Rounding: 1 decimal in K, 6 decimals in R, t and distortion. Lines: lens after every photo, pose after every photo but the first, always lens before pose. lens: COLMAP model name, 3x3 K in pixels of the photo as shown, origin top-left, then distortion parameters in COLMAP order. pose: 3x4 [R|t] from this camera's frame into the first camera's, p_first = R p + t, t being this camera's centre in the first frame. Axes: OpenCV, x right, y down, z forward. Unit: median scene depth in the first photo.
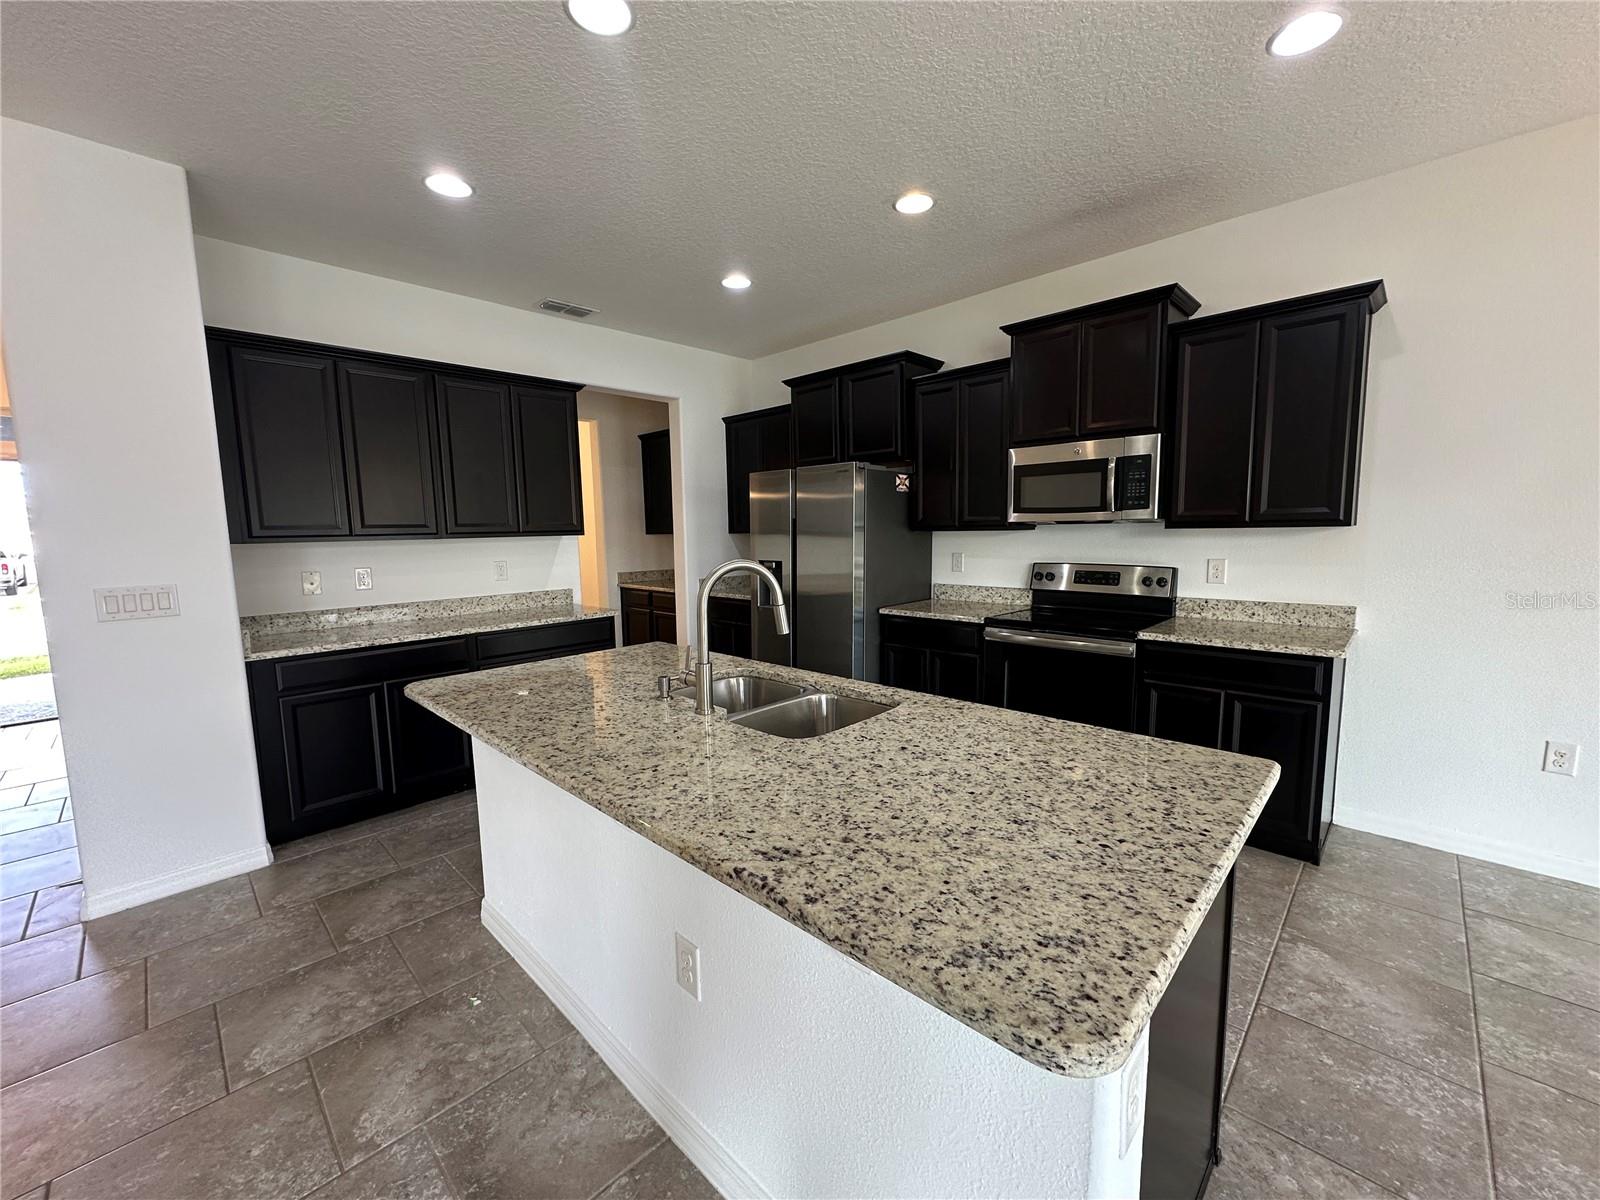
lens RADIAL K [[638.6, 0, 800.7], [0, 638.6, 600.5], [0, 0, 1]] dist [-0.000753, 0.000282]
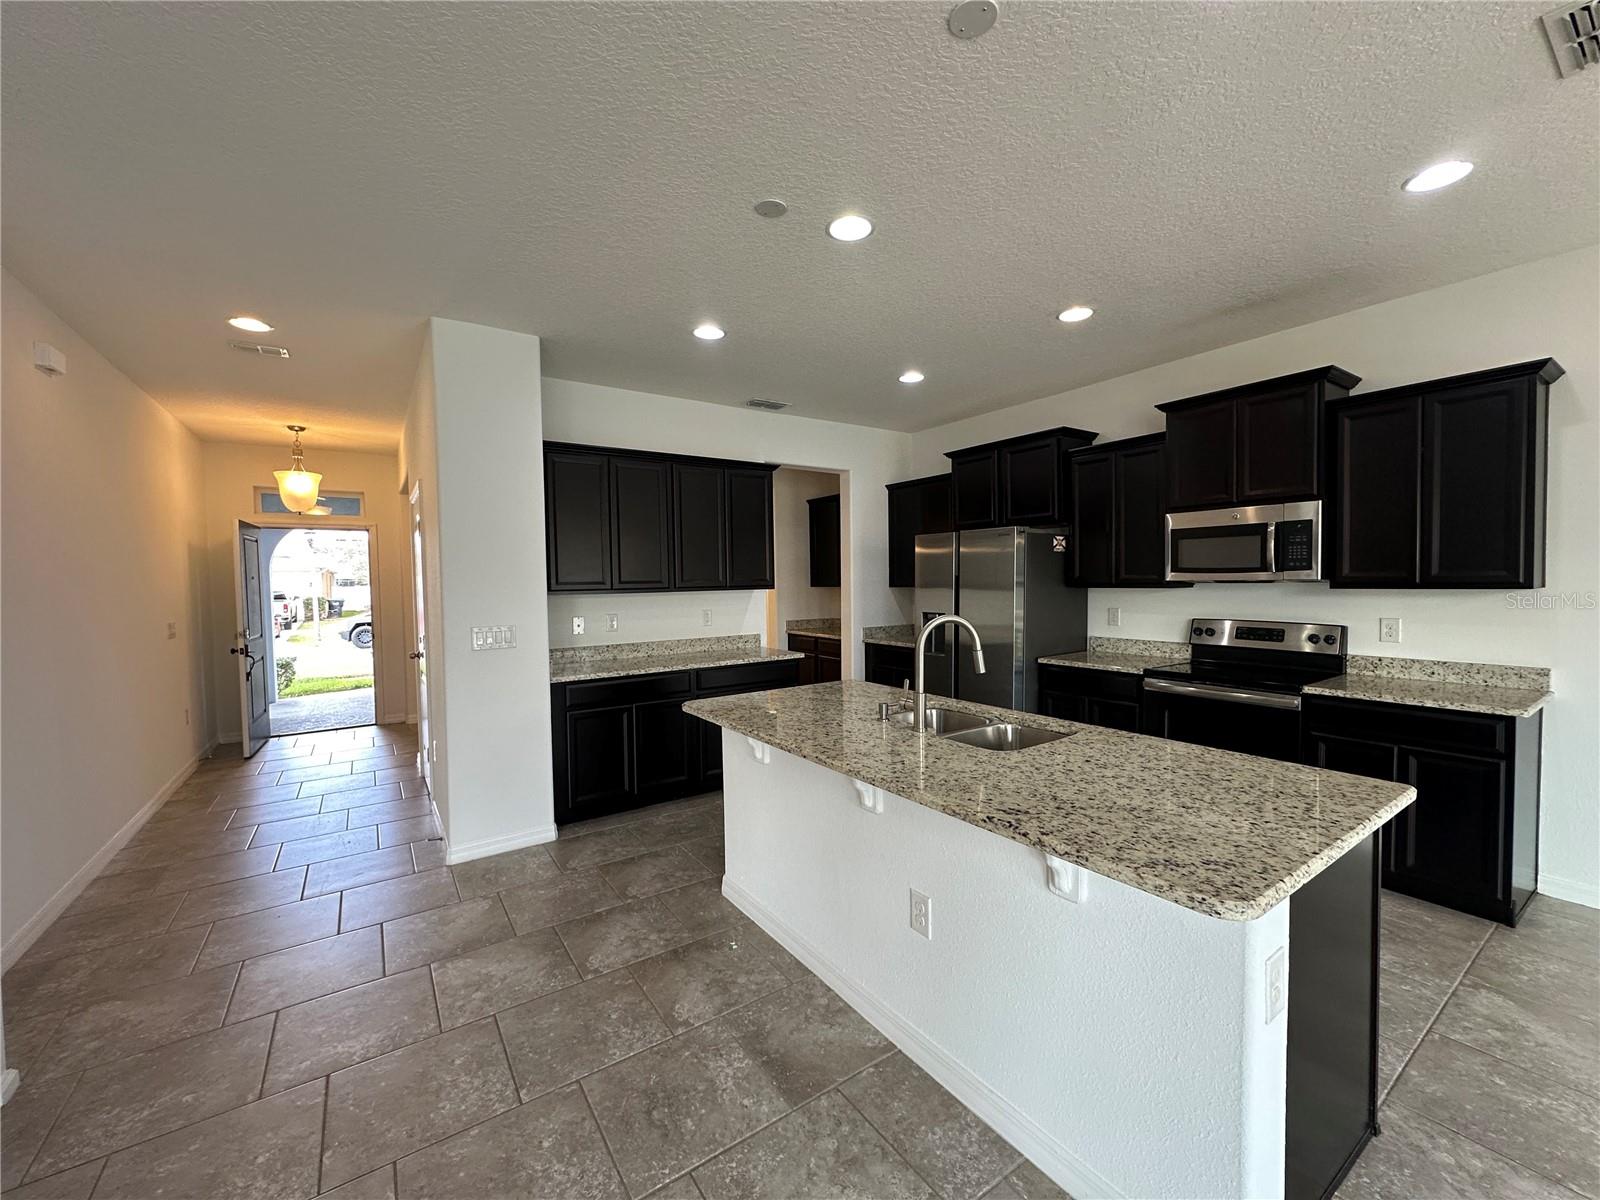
lens RADIAL K [[638.6, 0, 800.8], [0, 638.6, 600.1], [0, 0, 1]] dist [-0.000753, 0.000282]
pose [[0.979976, 0.010450, -0.198843, -0.093055], [-0.025589, 0.996951, -0.073716, 0.007516], [0.197466, 0.077328, 0.977255, -0.249005]]
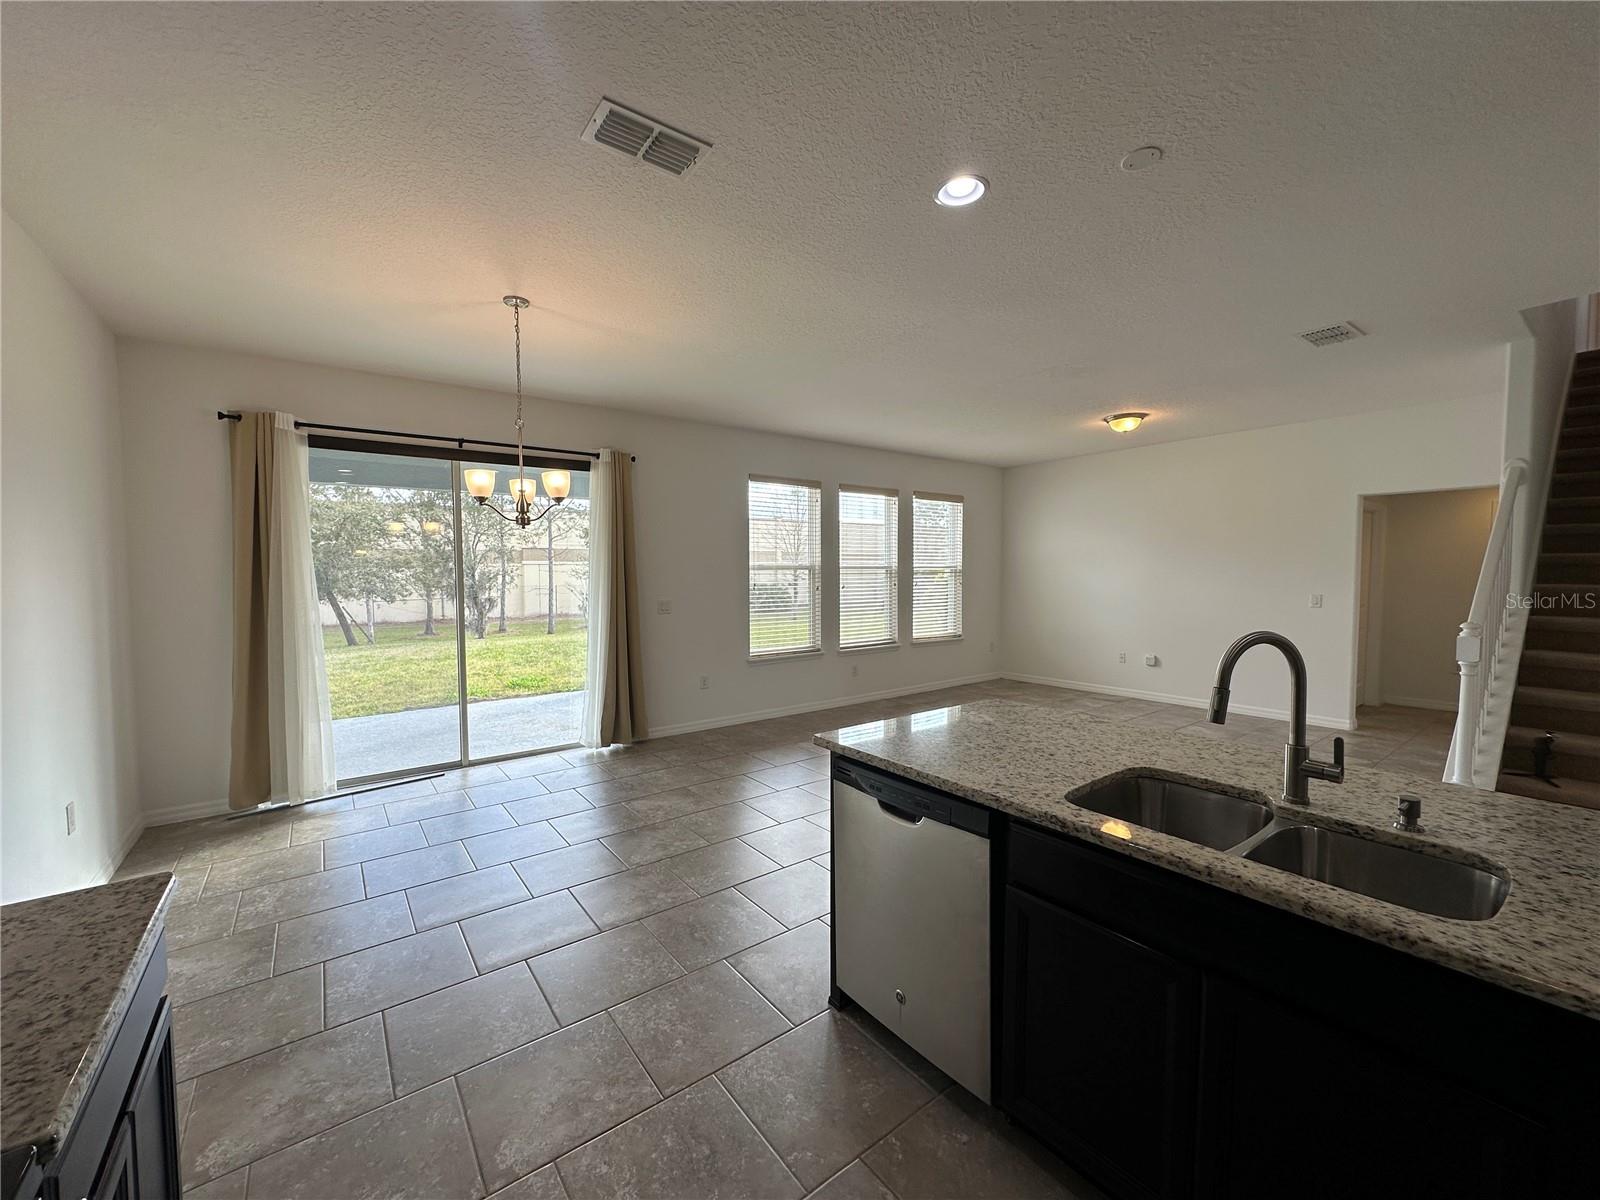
lens RADIAL K [[638.6, 0, 795.0], [0, 638.6, 599.2], [0, 0, 1]] dist [-0.000753, 0.000282]
pose [[-0.986630, 0.016534, 0.162138, 0.273559], [0.042070, 0.986962, 0.155356, -0.189355], [-0.157456, 0.160100, -0.974462, 1.360817]]
